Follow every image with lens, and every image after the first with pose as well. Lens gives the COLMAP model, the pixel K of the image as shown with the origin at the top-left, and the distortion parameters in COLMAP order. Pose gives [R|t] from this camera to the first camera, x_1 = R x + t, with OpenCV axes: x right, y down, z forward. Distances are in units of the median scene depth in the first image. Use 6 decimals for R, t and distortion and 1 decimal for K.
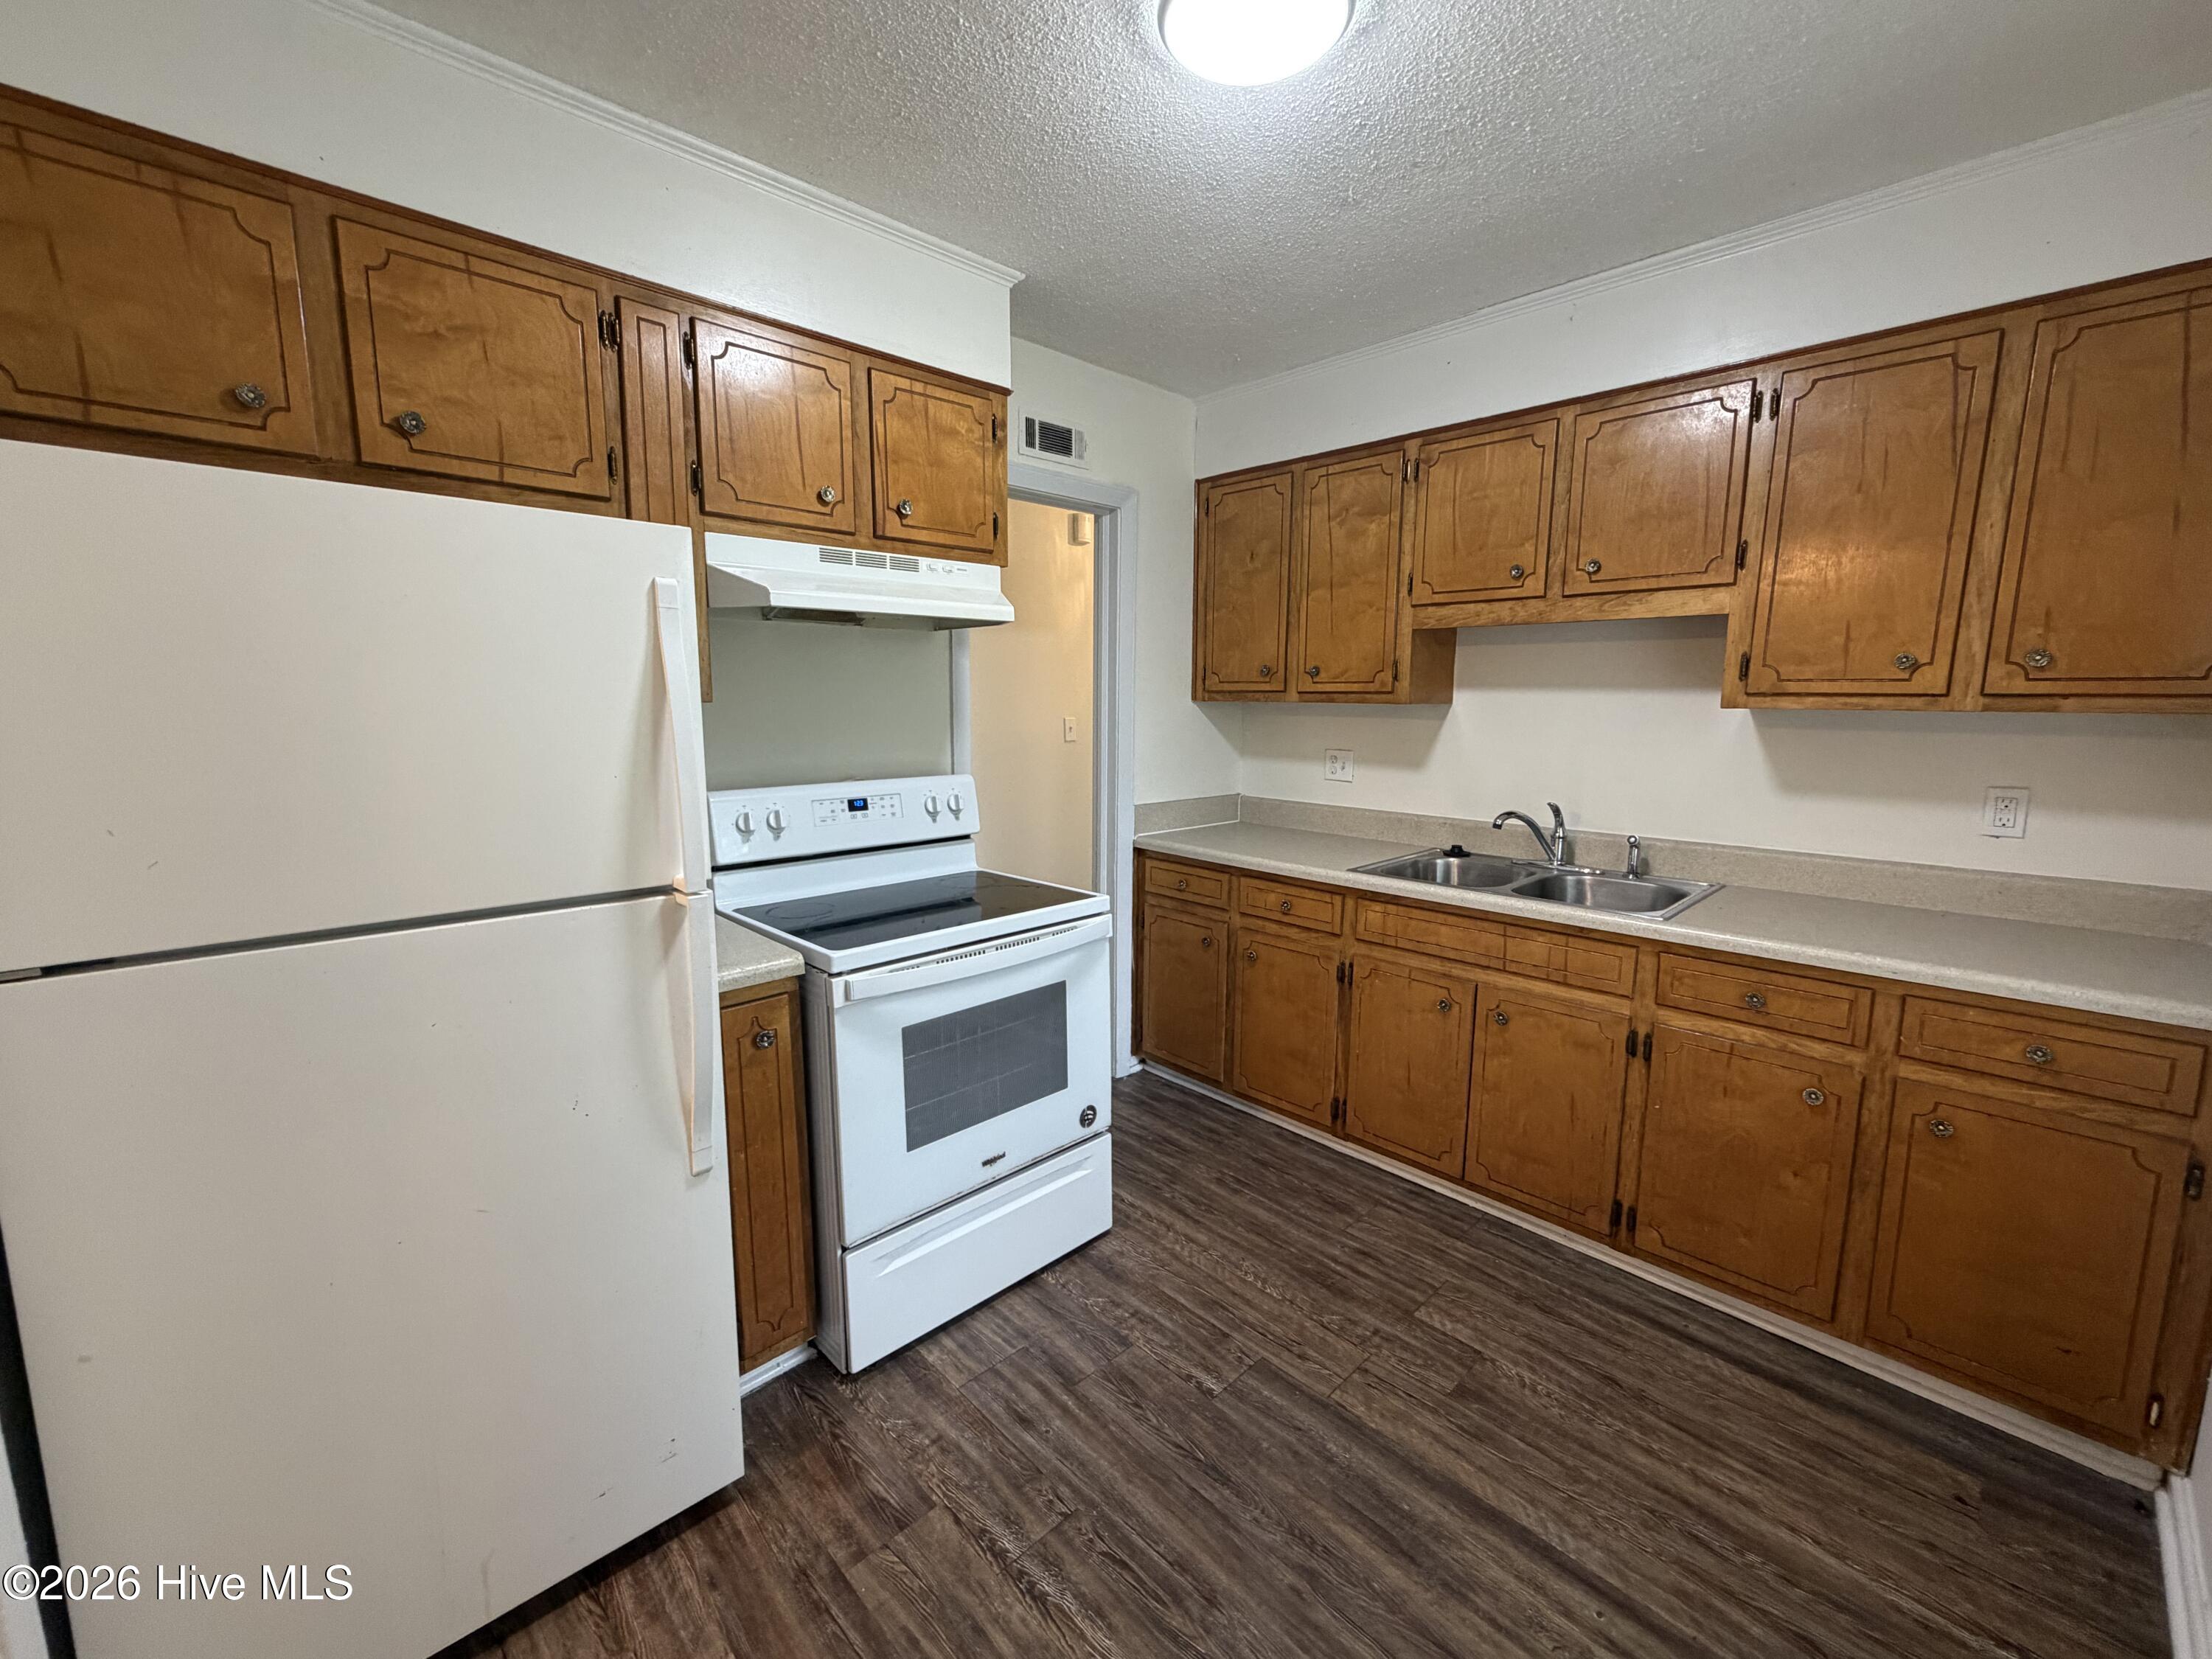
lens RADIAL K [[902.9, 0, 1106.6], [0, 902.9, 825.9], [0, 0, 1]] dist [-0.000355, 0.000510]
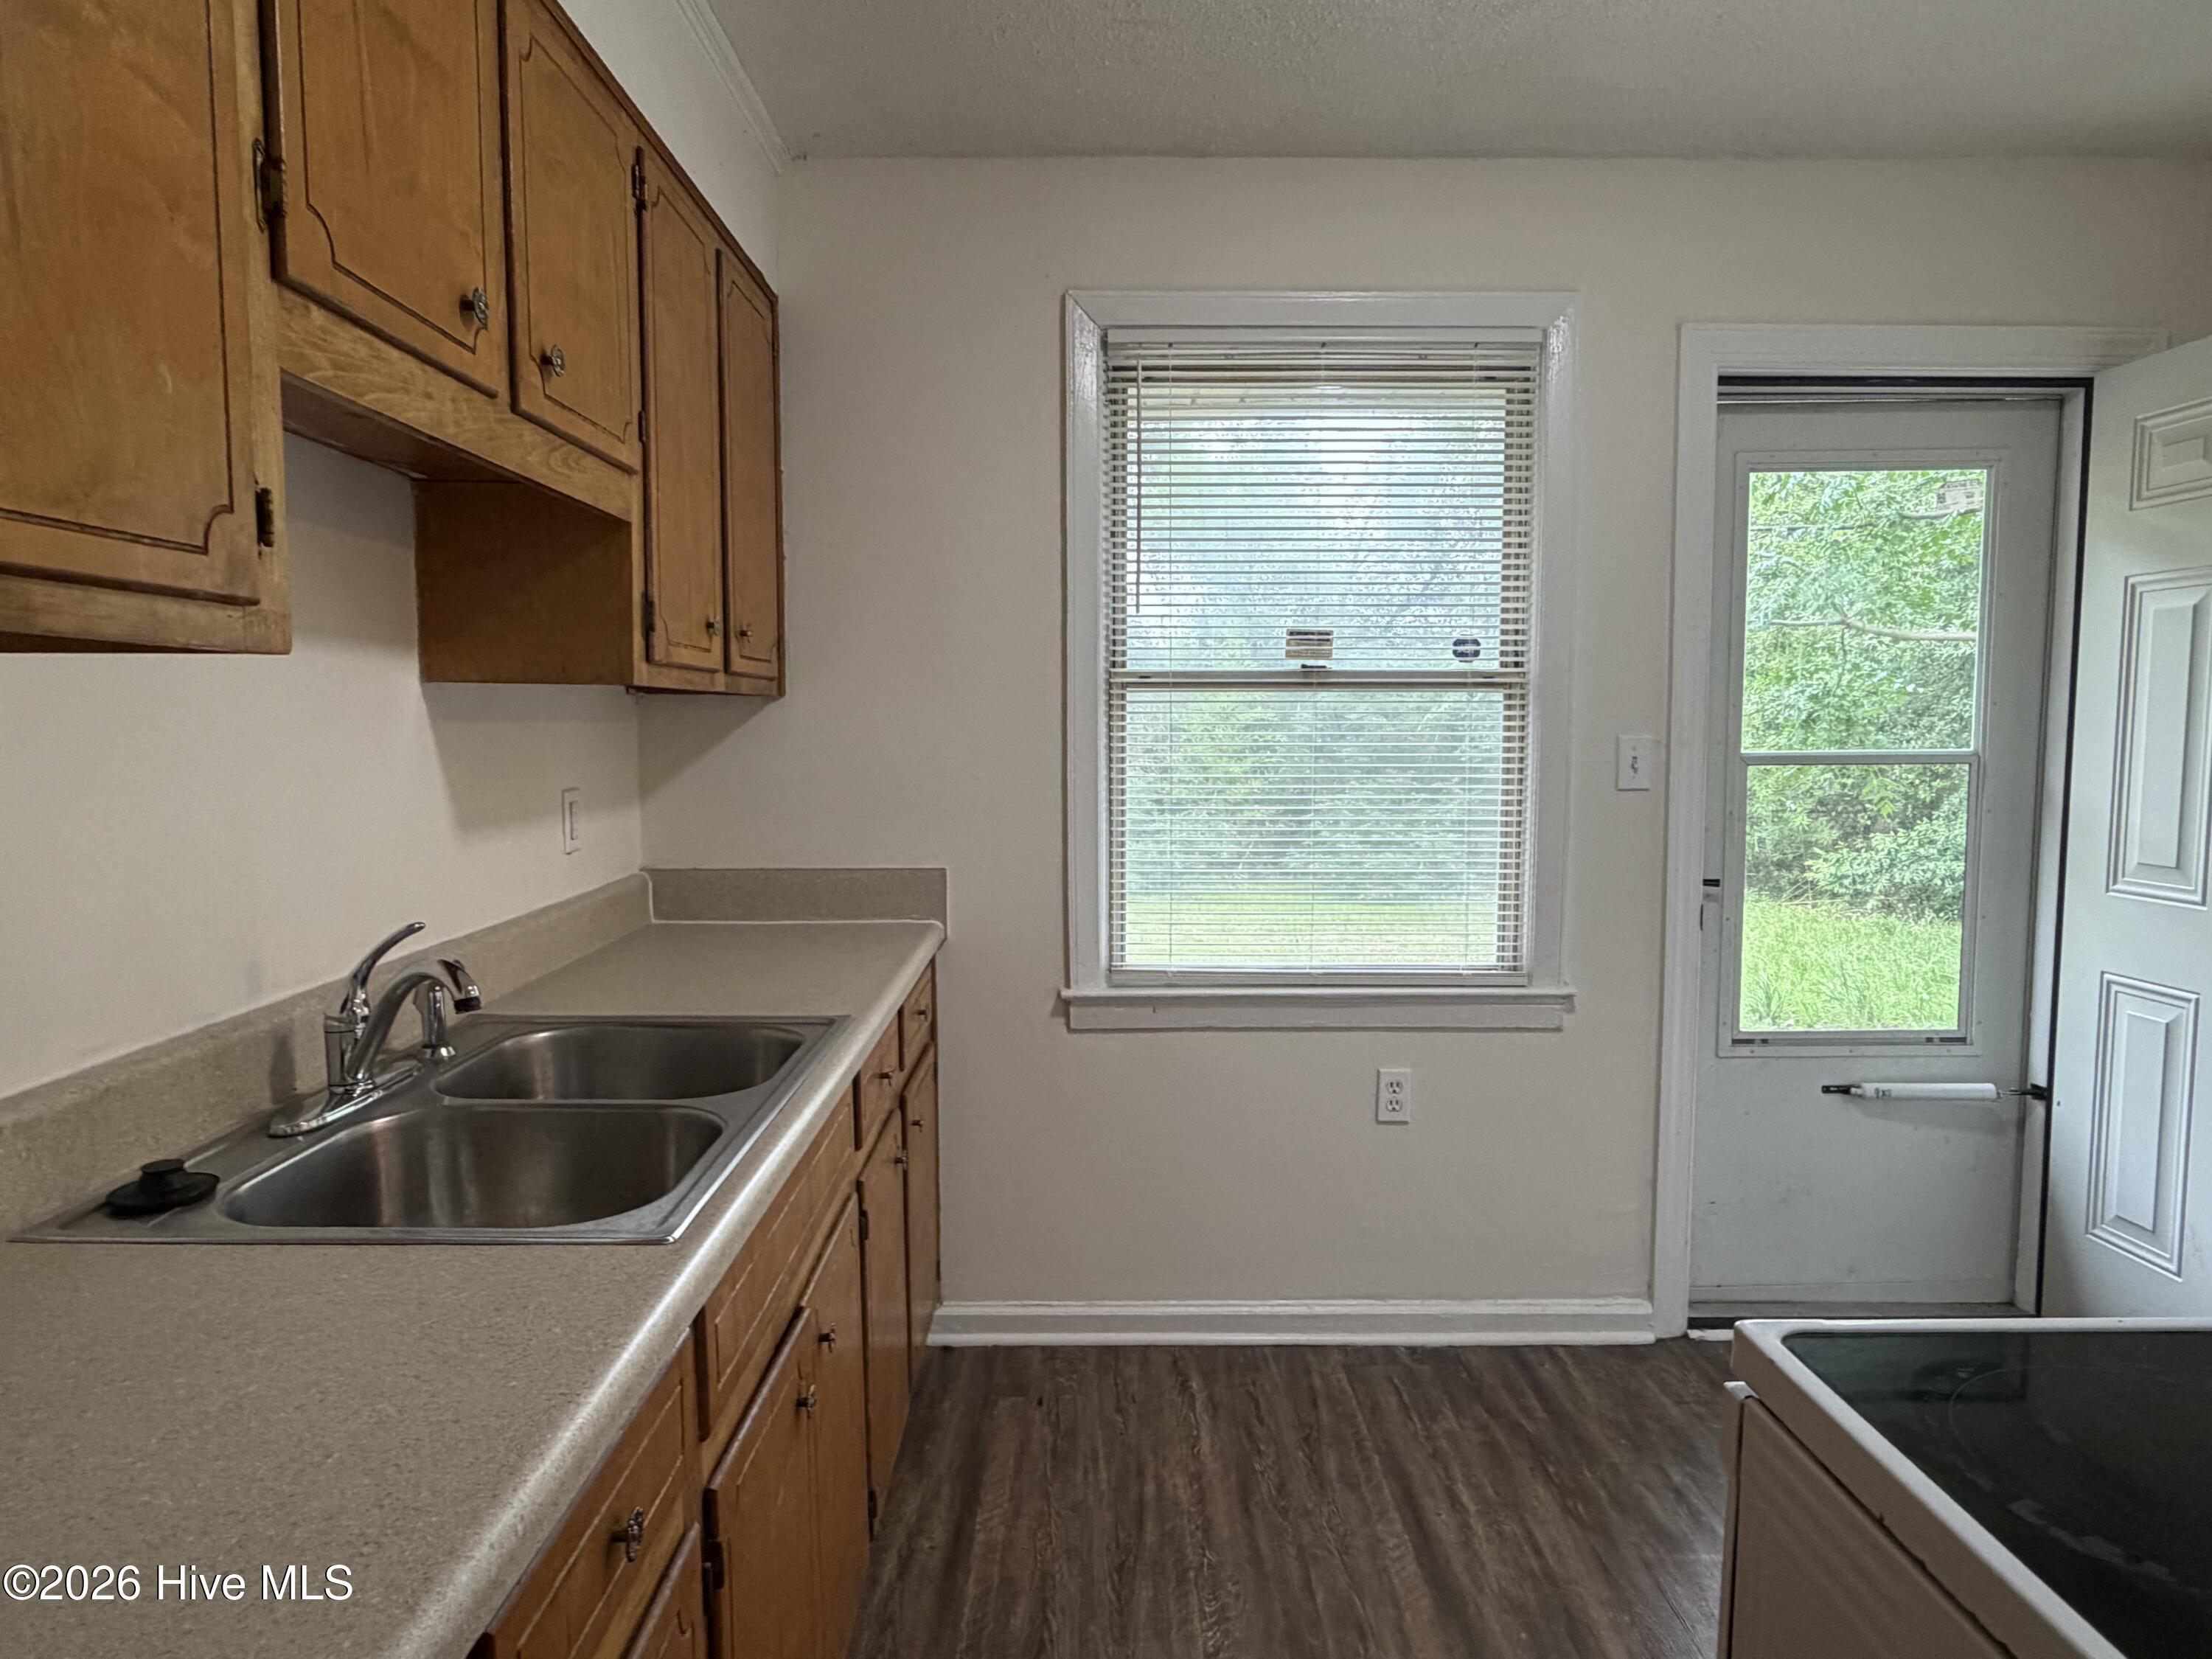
lens RADIAL K [[1323.4, 0, 1106.0], [0, 1323.4, 829.5], [0, 0, 1]] dist [0.004914, 0.002340]
pose [[-0.722756, -0.059504, 0.688537, -0.135661], [0.098596, 0.977218, 0.187947, -0.171390], [-0.684034, 0.203727, -0.700424, 1.424072]]
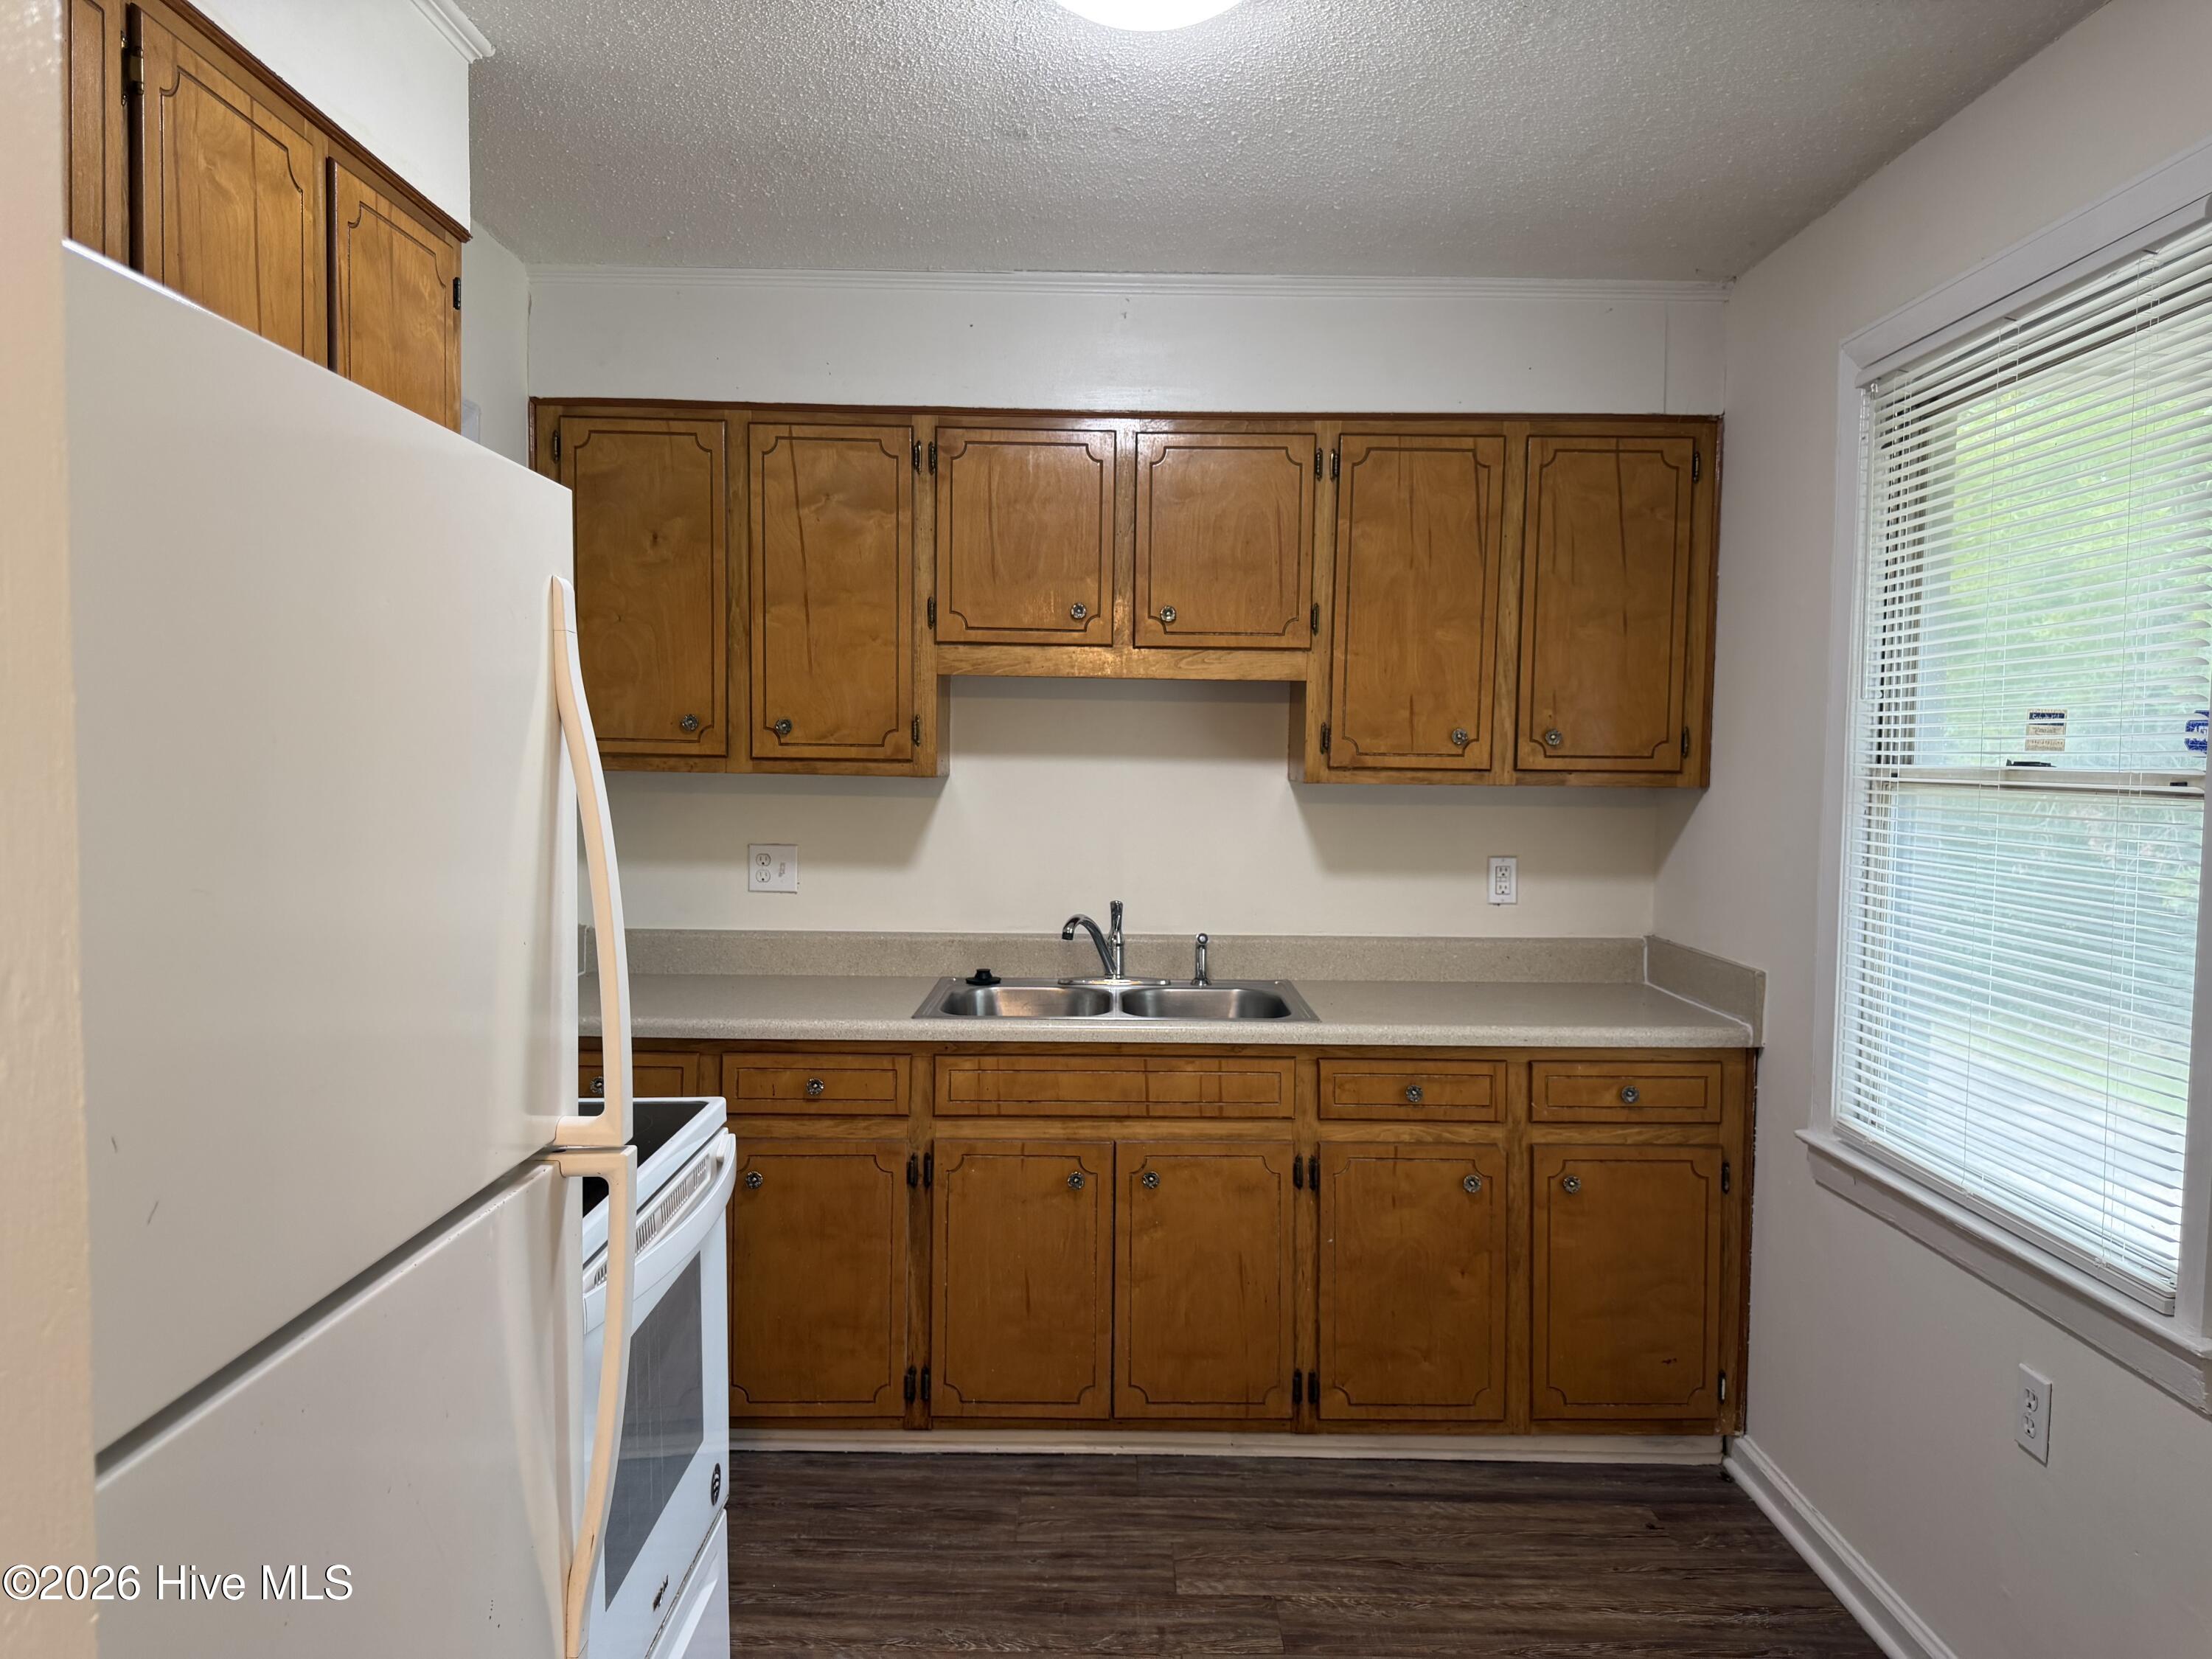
lens RADIAL K [[1556.8, 0, 1121.5], [0, 1556.8, 823.9], [0, 0, 1]] dist [0.161434, -0.326923]
pose [[0.686308, -0.026234, 0.726838, -0.595289], [0.093691, 0.994212, -0.052582, -0.024668], [-0.721251, 0.104186, 0.684793, 0.065480]]
